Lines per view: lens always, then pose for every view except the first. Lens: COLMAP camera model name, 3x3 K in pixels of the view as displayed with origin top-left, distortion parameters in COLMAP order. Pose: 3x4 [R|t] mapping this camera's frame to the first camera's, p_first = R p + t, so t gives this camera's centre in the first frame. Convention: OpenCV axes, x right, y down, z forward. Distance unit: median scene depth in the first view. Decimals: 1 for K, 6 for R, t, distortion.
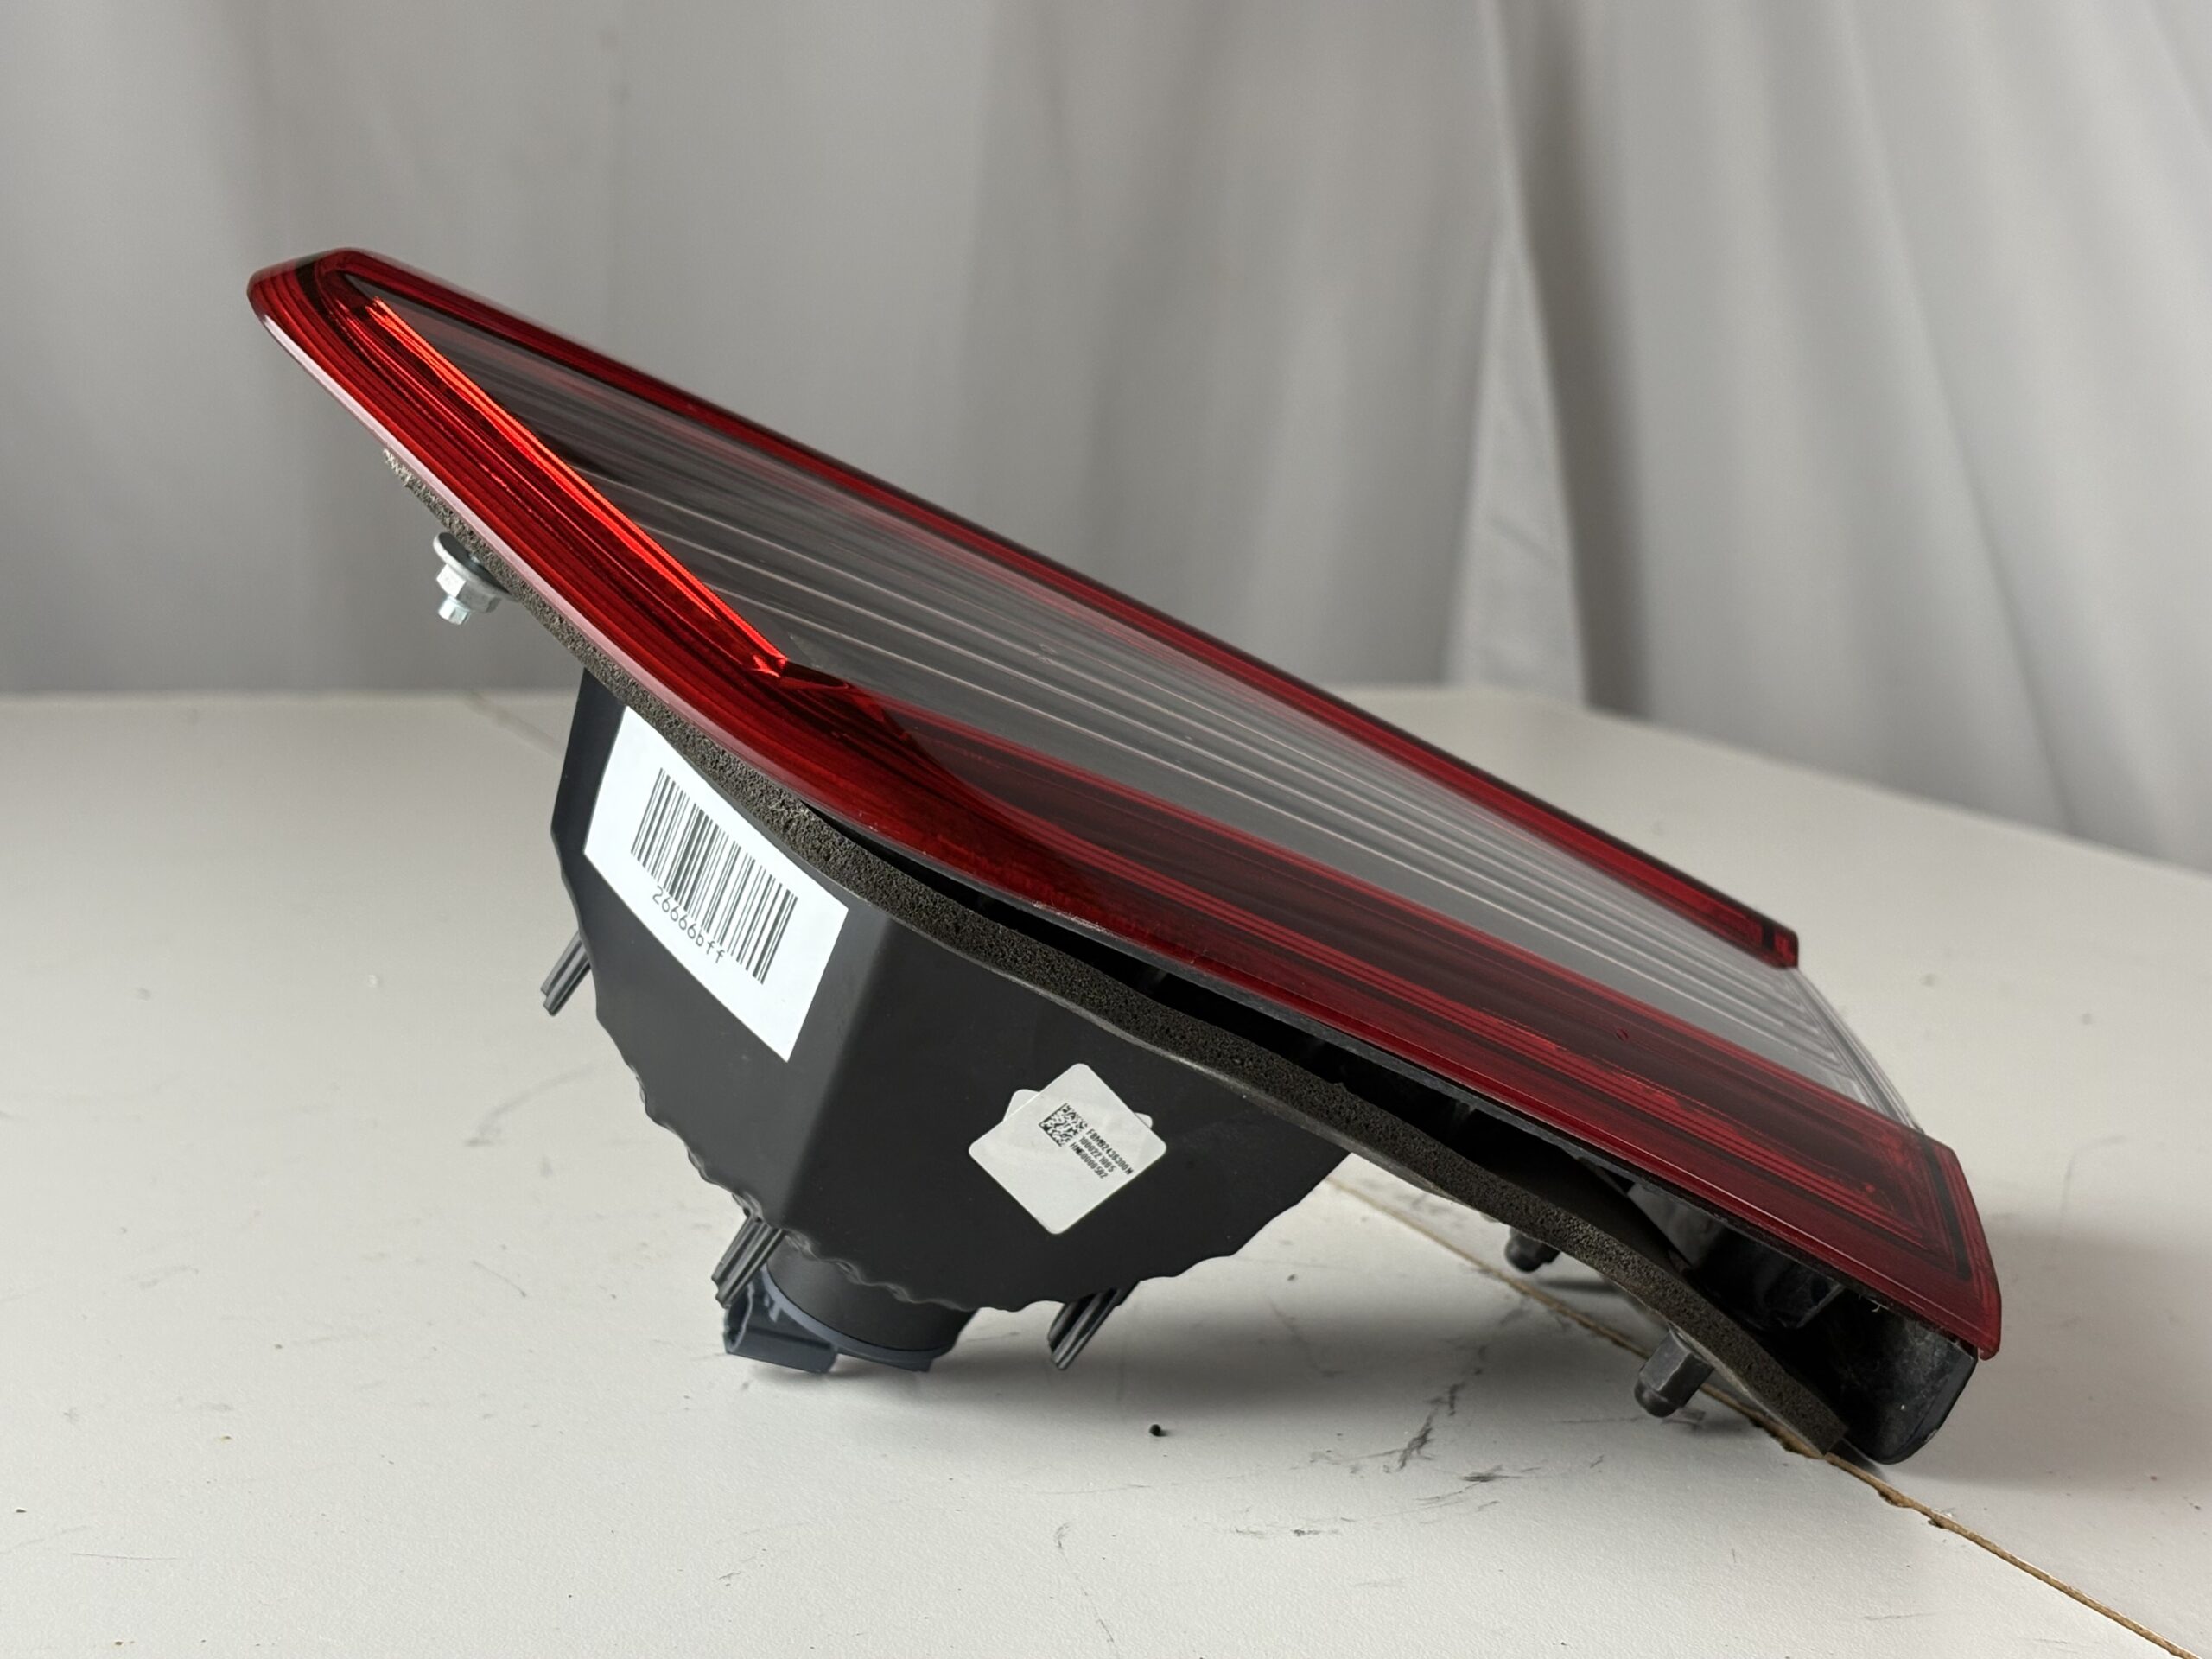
lens RADIAL K [[3425.6, 0, 1106.0], [0, 3425.6, 829.5], [0, 0, 1]] dist [0.207744, -0.890532]
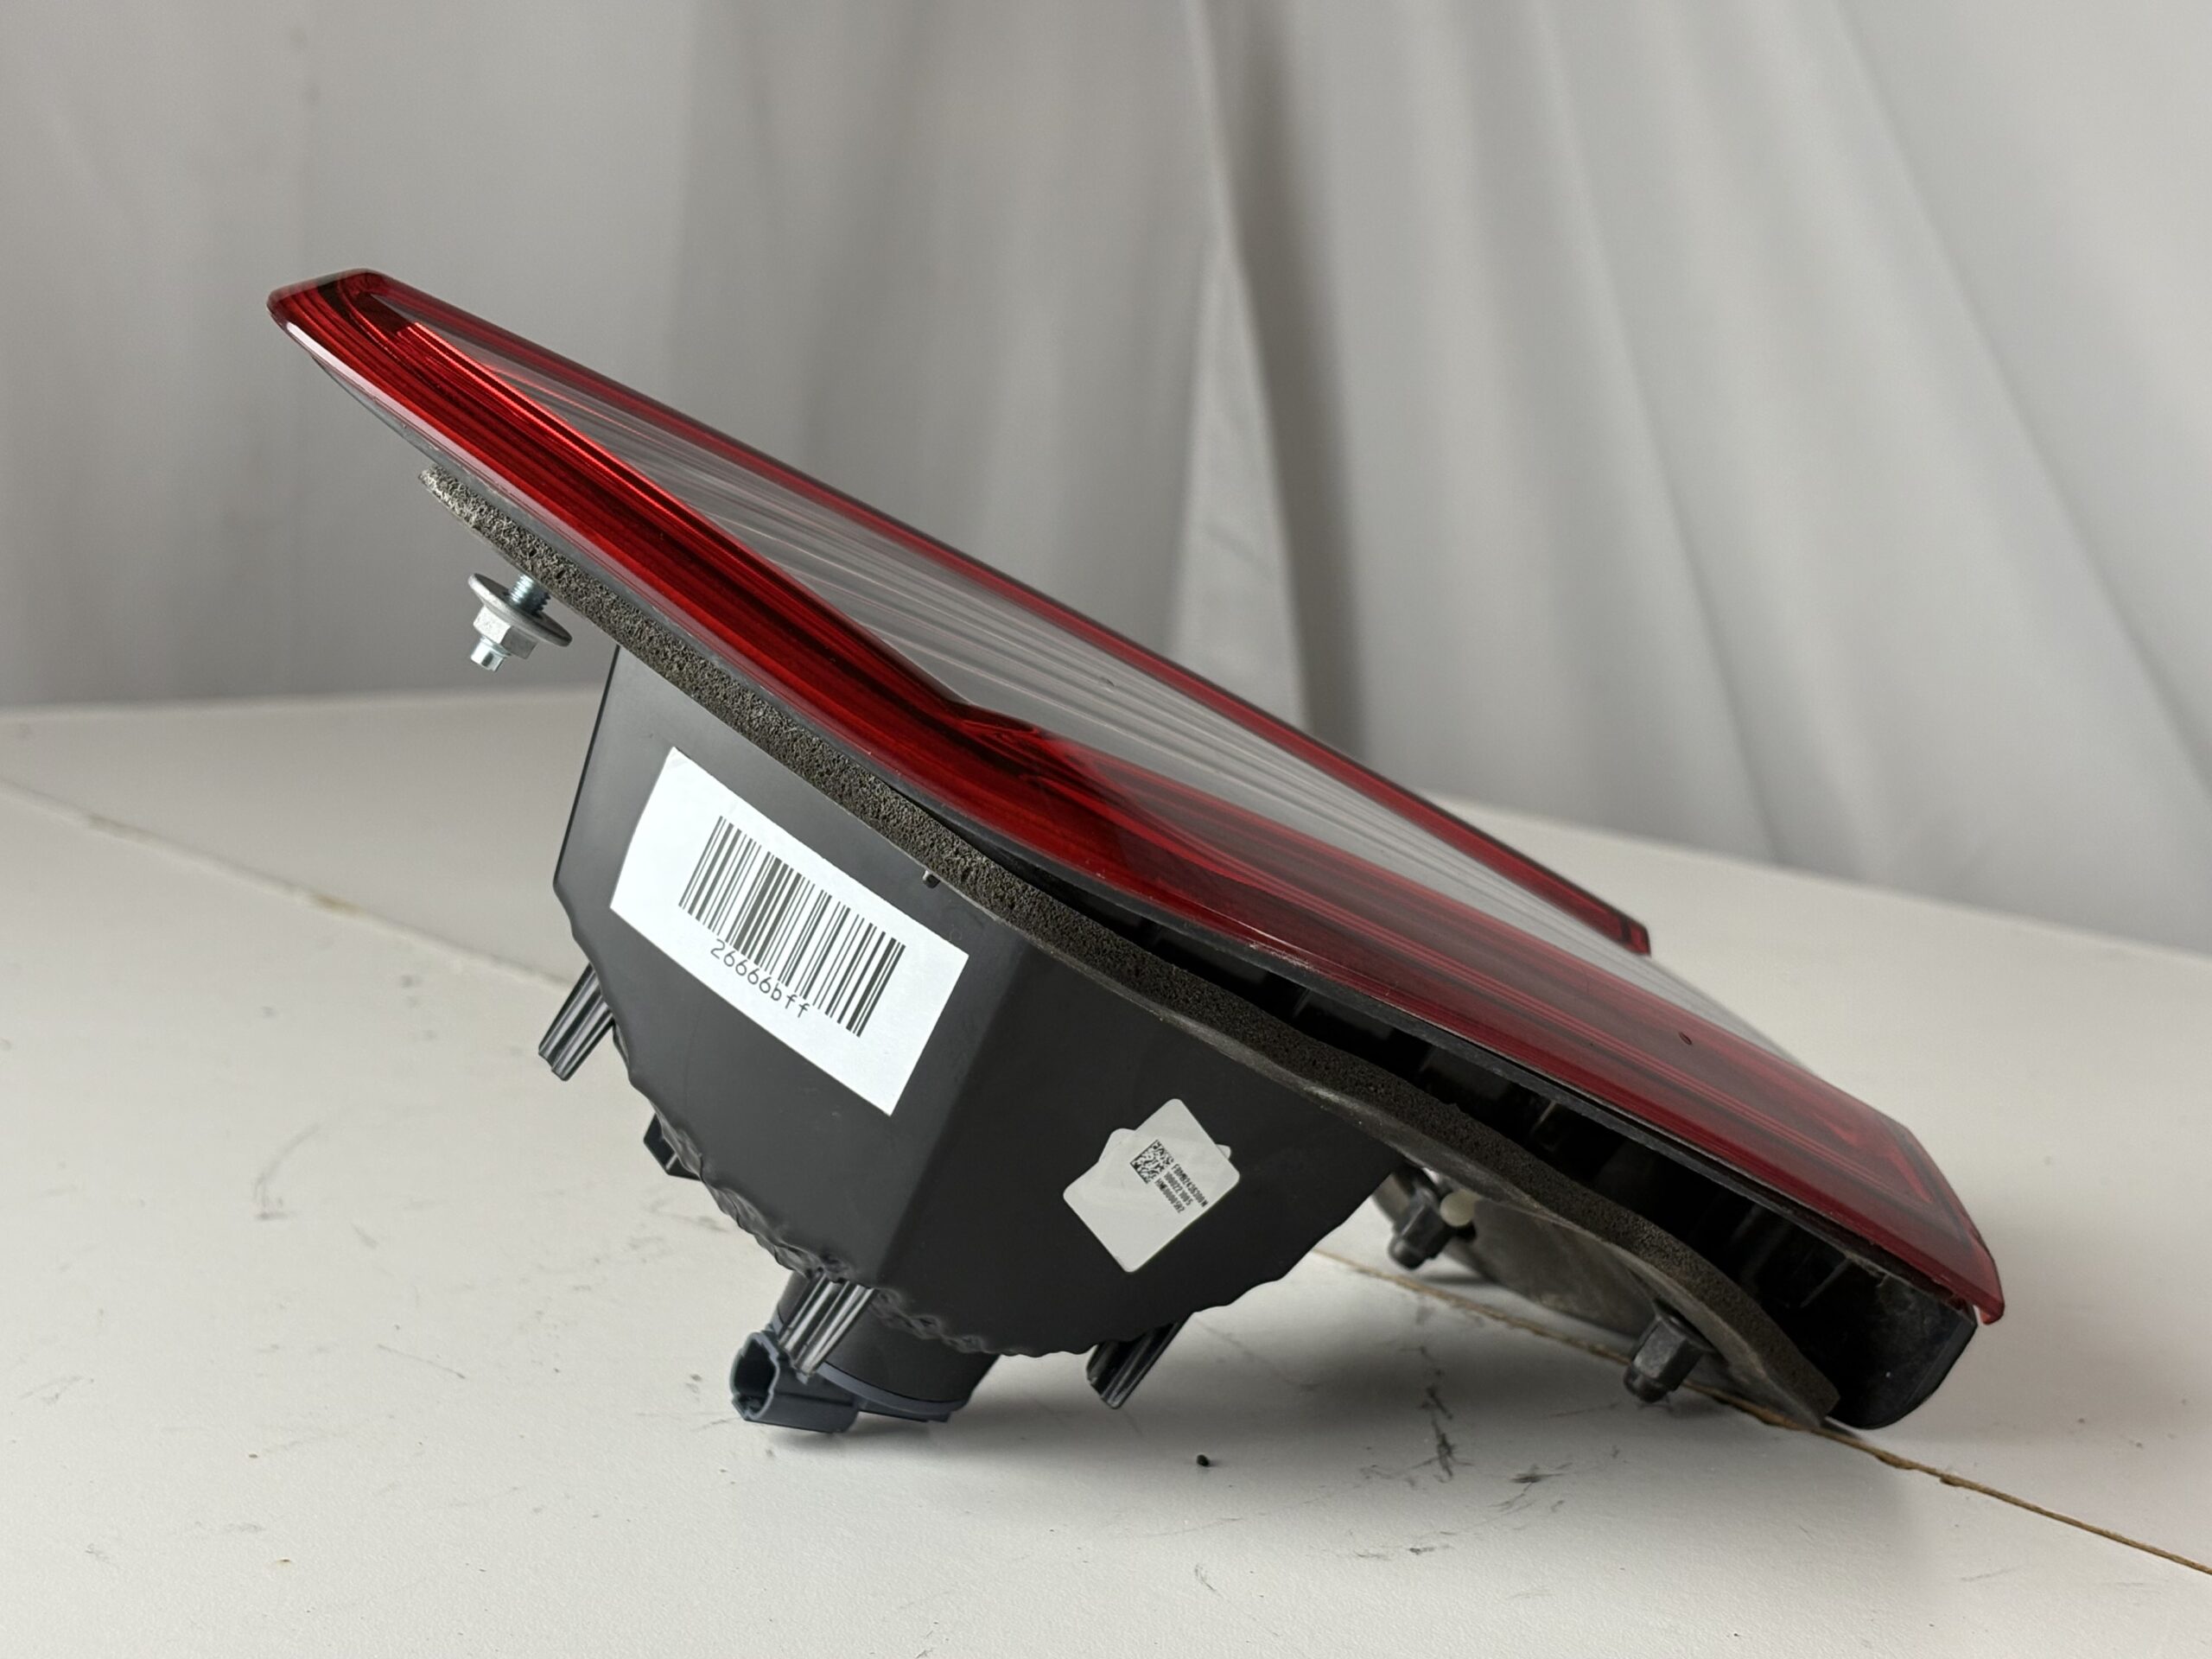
lens RADIAL K [[3425.6, 0, 1106.0], [0, 3425.6, 829.5], [0, 0, 1]] dist [0.207744, -0.890532]
pose [[0.959821, -0.040094, 0.277734, -0.291891], [0.037843, 0.999193, 0.013465, -0.022940], [-0.278050, -0.002414, 0.960564, 0.054546]]
